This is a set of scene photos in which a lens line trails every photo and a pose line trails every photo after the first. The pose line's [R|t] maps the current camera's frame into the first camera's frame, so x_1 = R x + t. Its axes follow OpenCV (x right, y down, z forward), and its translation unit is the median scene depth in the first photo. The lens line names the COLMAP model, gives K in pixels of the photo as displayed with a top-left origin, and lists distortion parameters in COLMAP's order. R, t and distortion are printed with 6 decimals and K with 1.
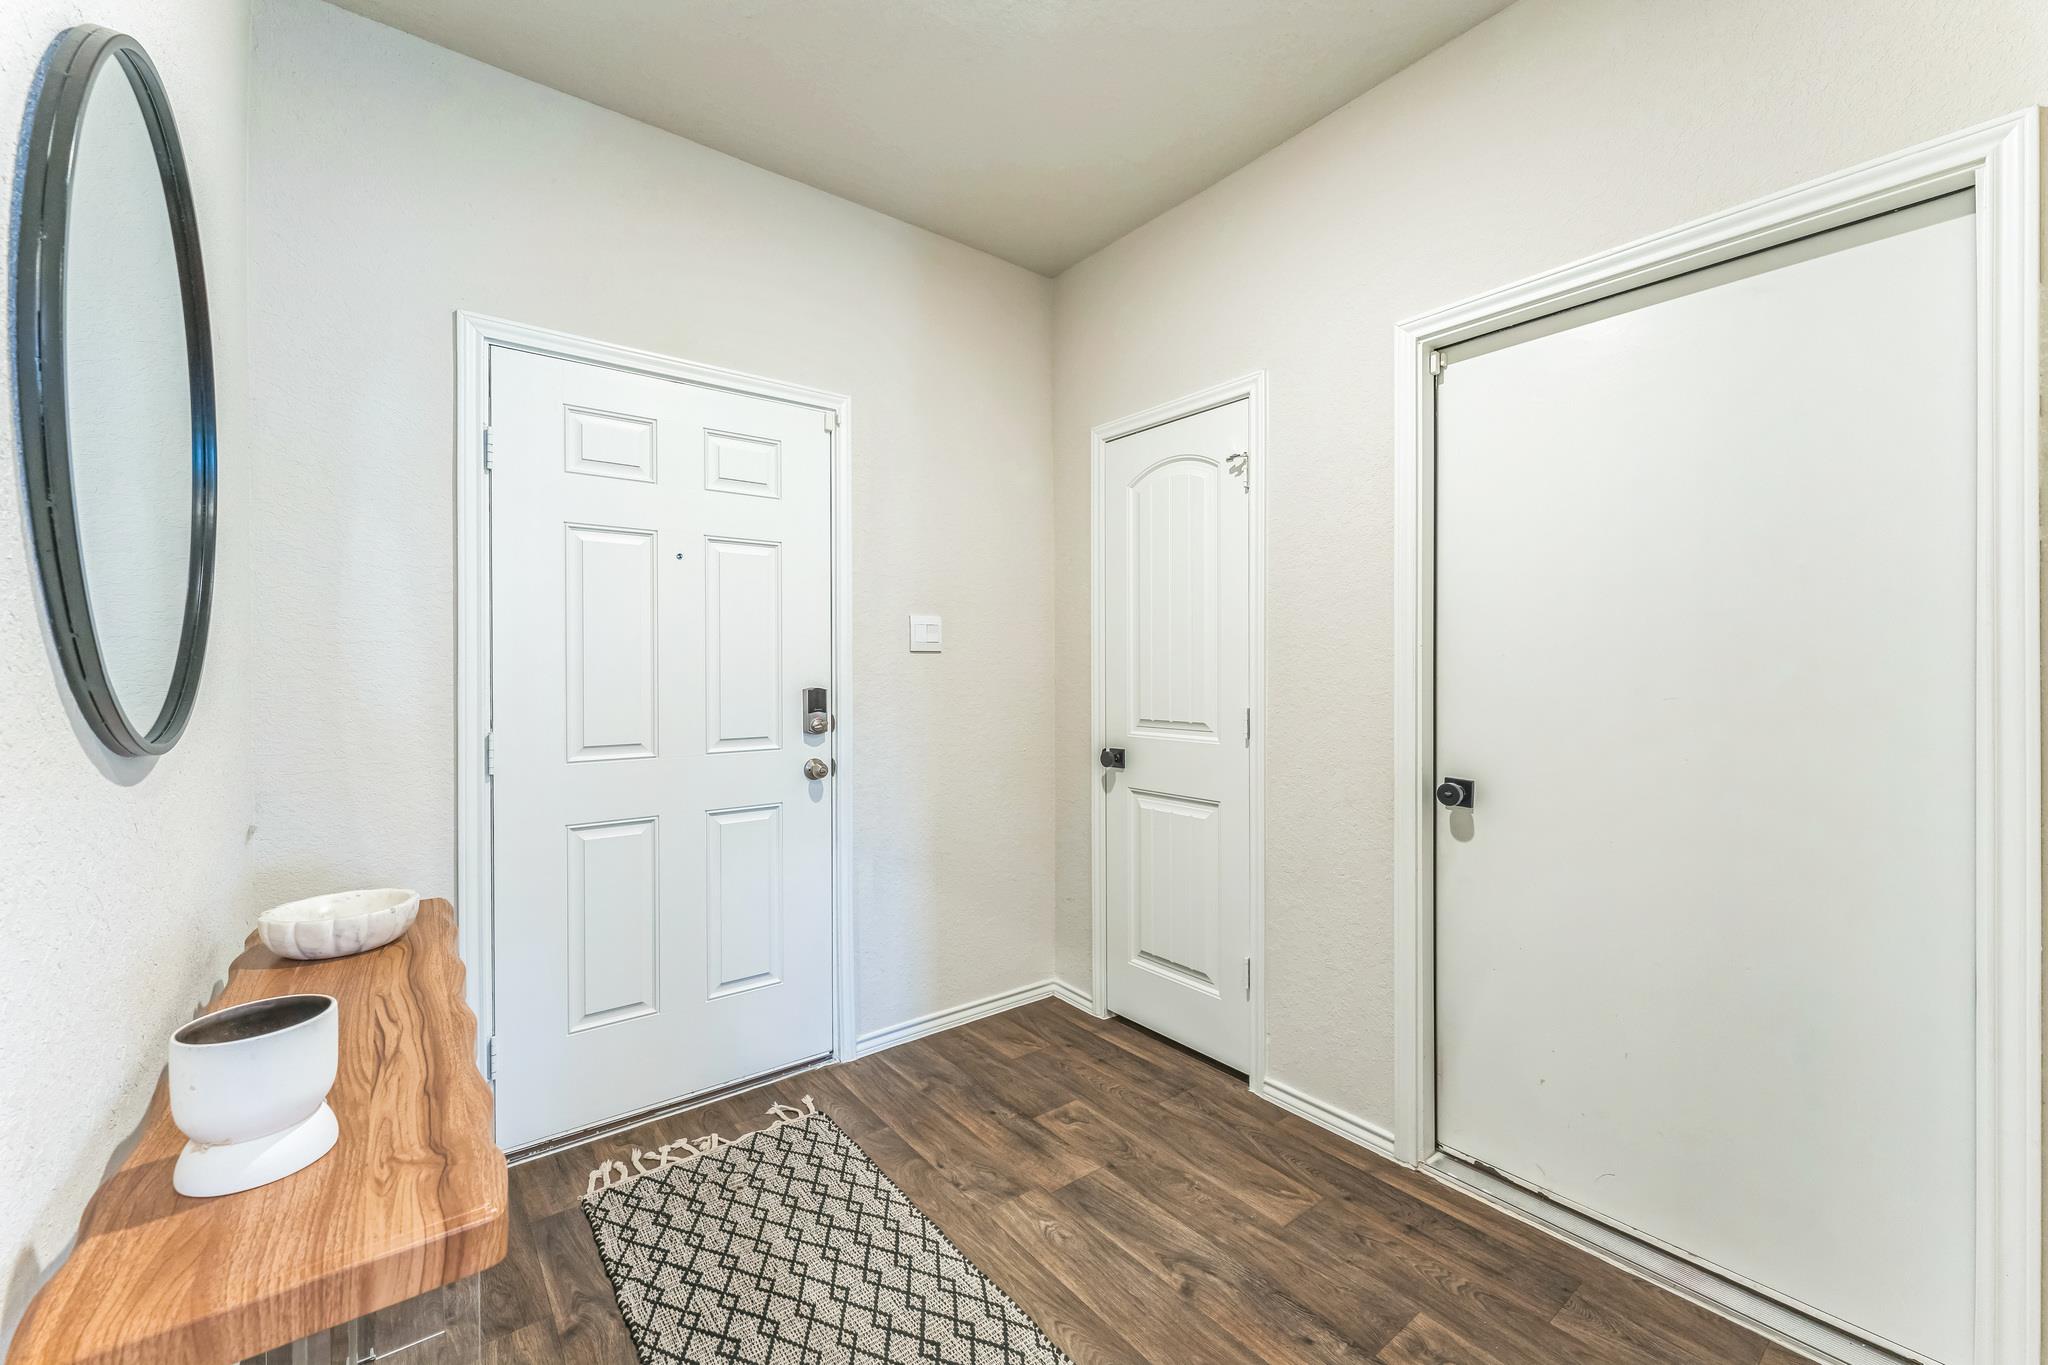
lens RADIAL K [[836.1, 0, 1032.5], [0, 836.1, 668.9], [0, 0, 1]] dist [-0.002102, -0.000263]
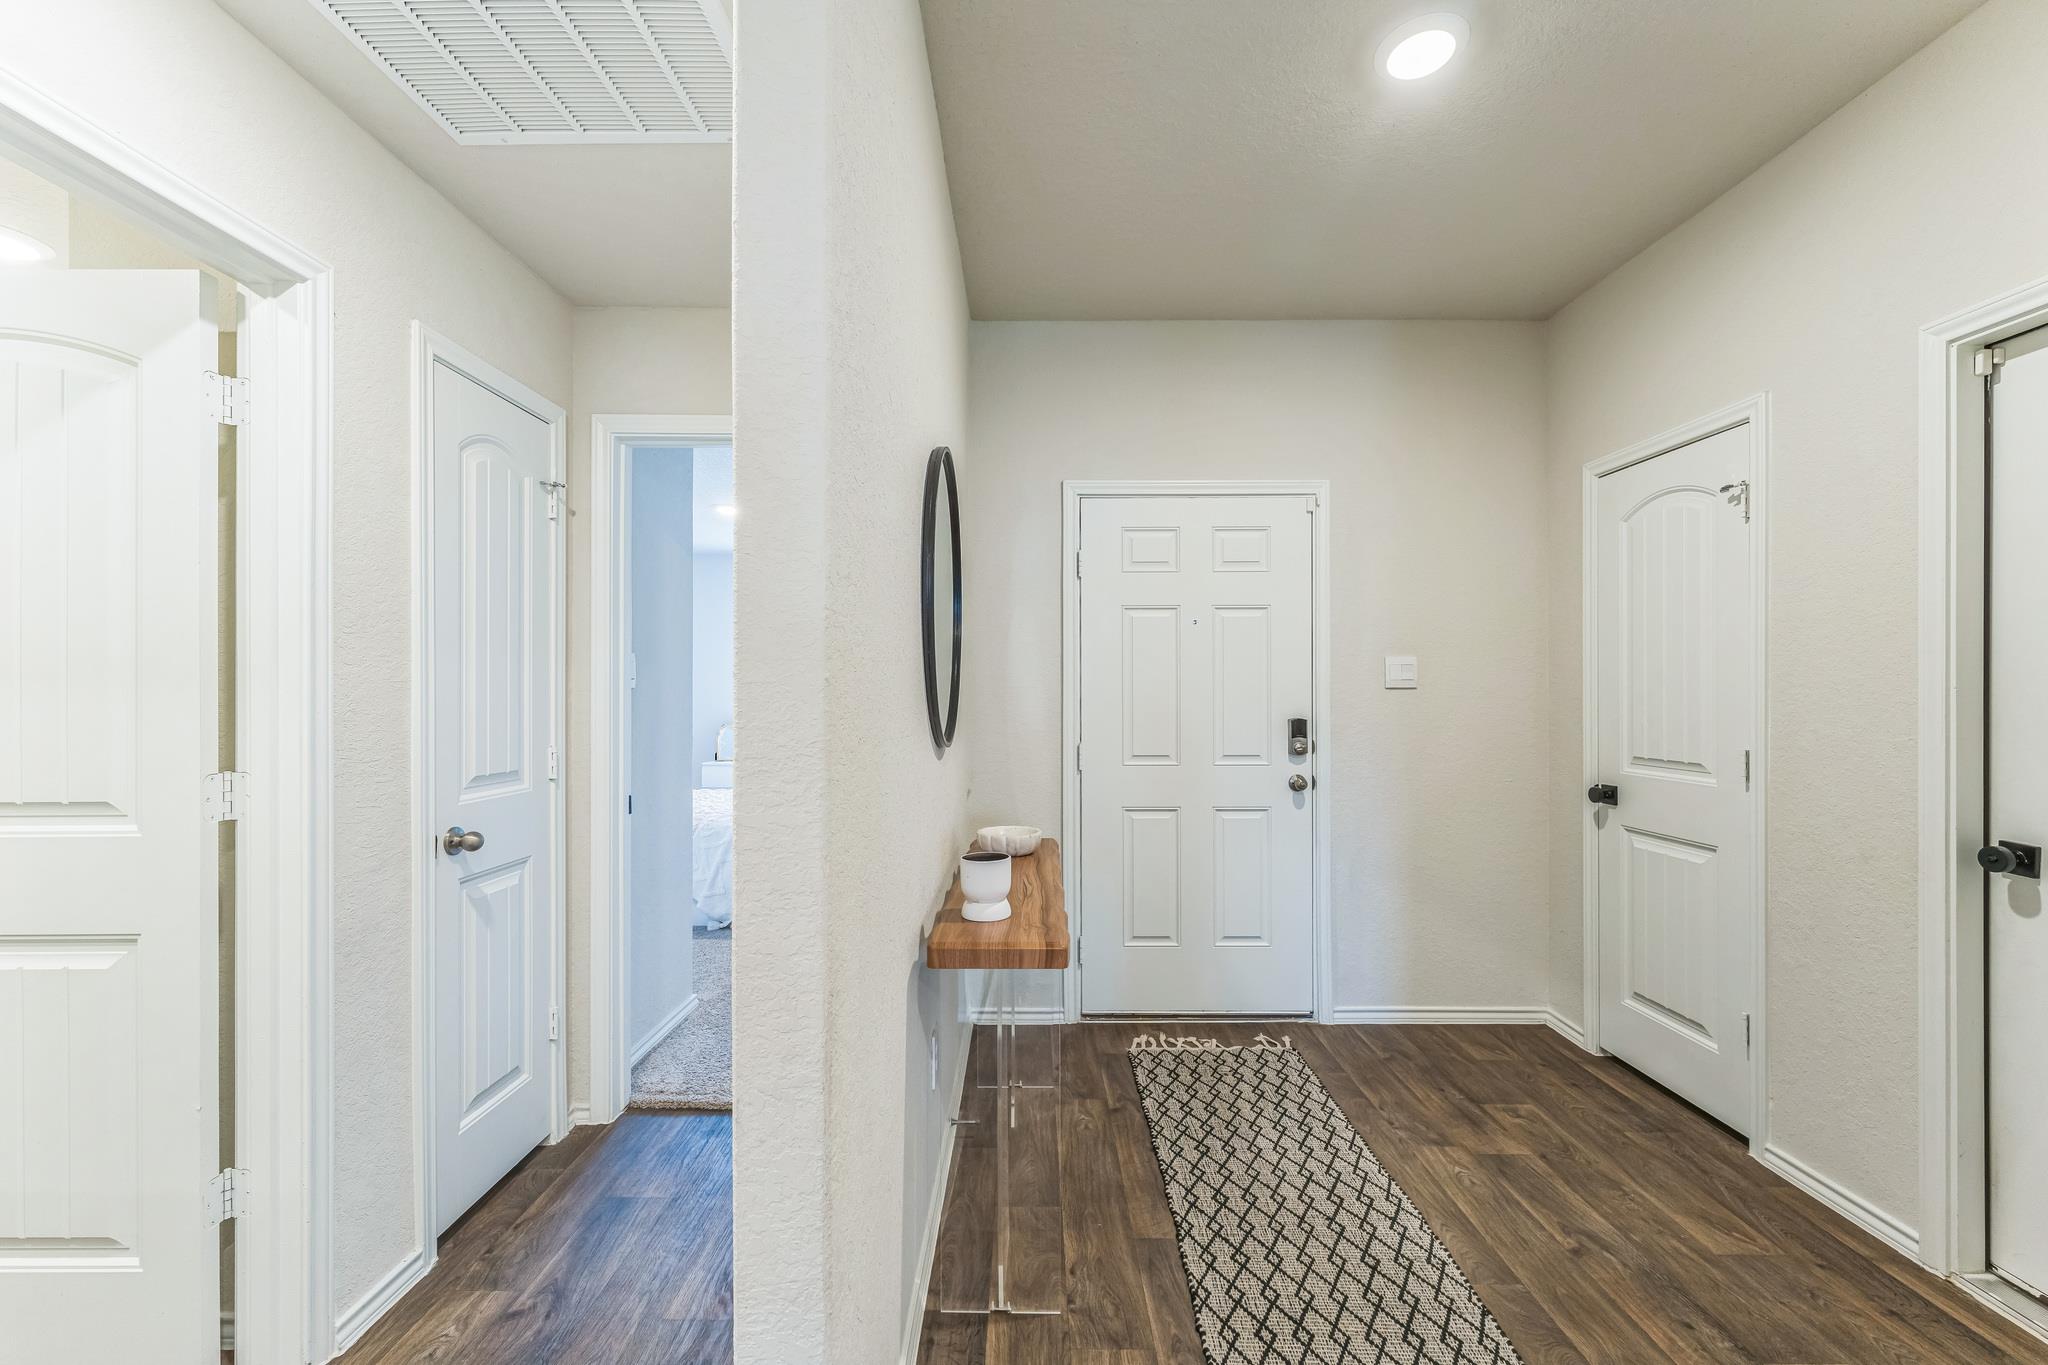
lens RADIAL K [[836.1, 0, 1032.8], [0, 836.1, 691.4], [0, 0, 1]] dist [-0.002102, -0.000263]
pose [[0.794760, 0.003041, -0.606916, 0.220052], [-0.002492, 0.999995, 0.001746, -0.022478], [0.606918, 0.000125, 0.794764, -0.285738]]
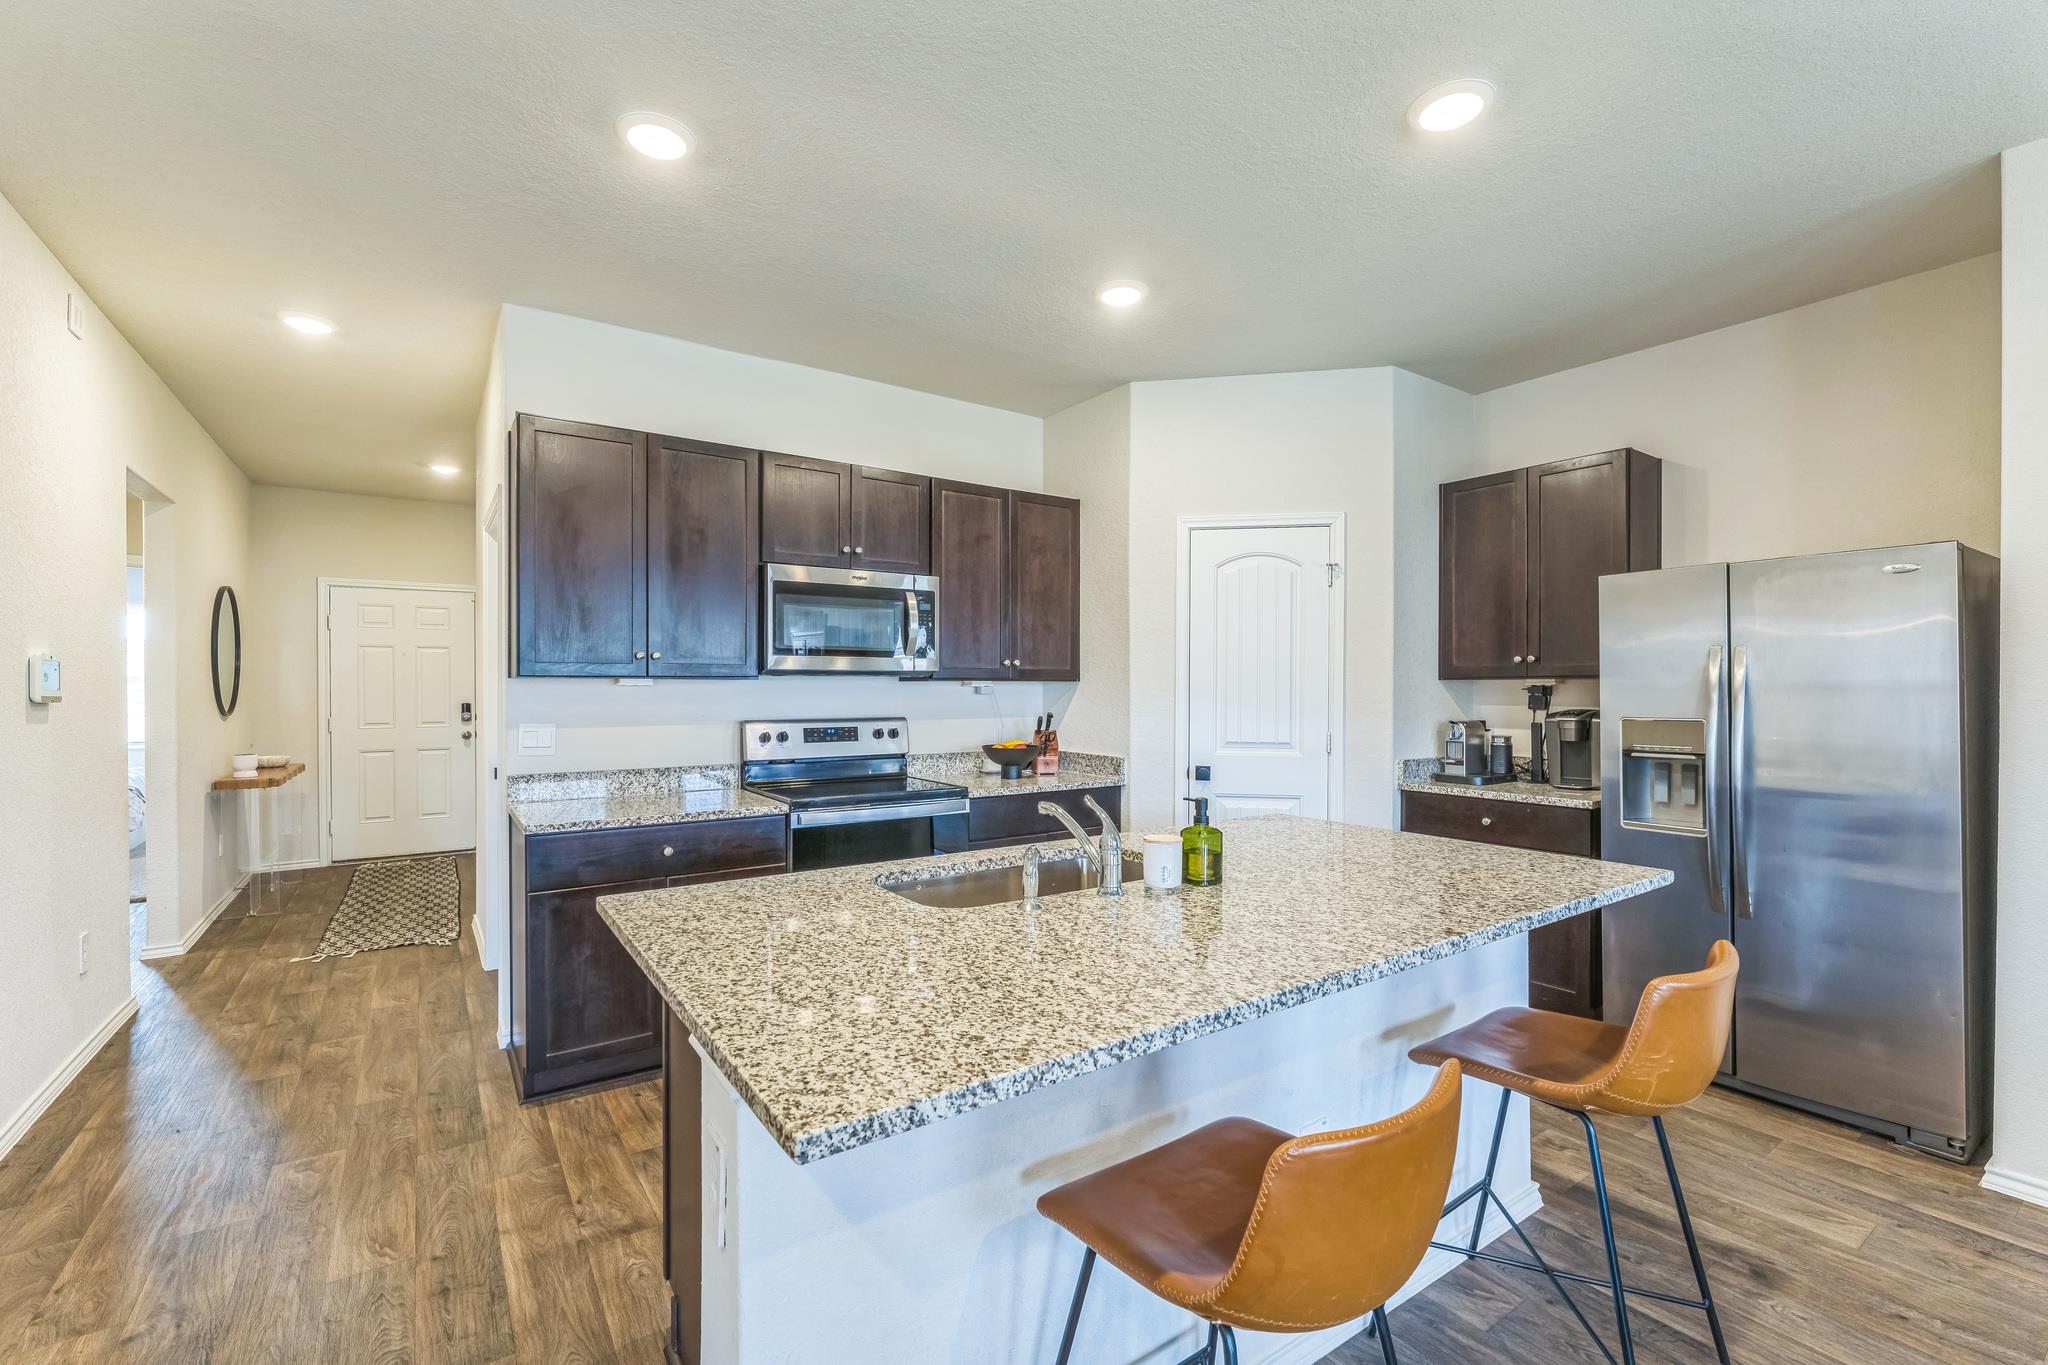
lens RADIAL K [[882.3, 0, 1027.2], [0, 882.3, 686.3], [0, 0, 1]] dist [0.000286, -0.000005]
pose [[0.998899, 0.003790, -0.046768, 1.865203], [-0.003264, 0.999931, 0.011307, -0.076838], [0.046807, -0.011142, 0.998842, -1.904697]]
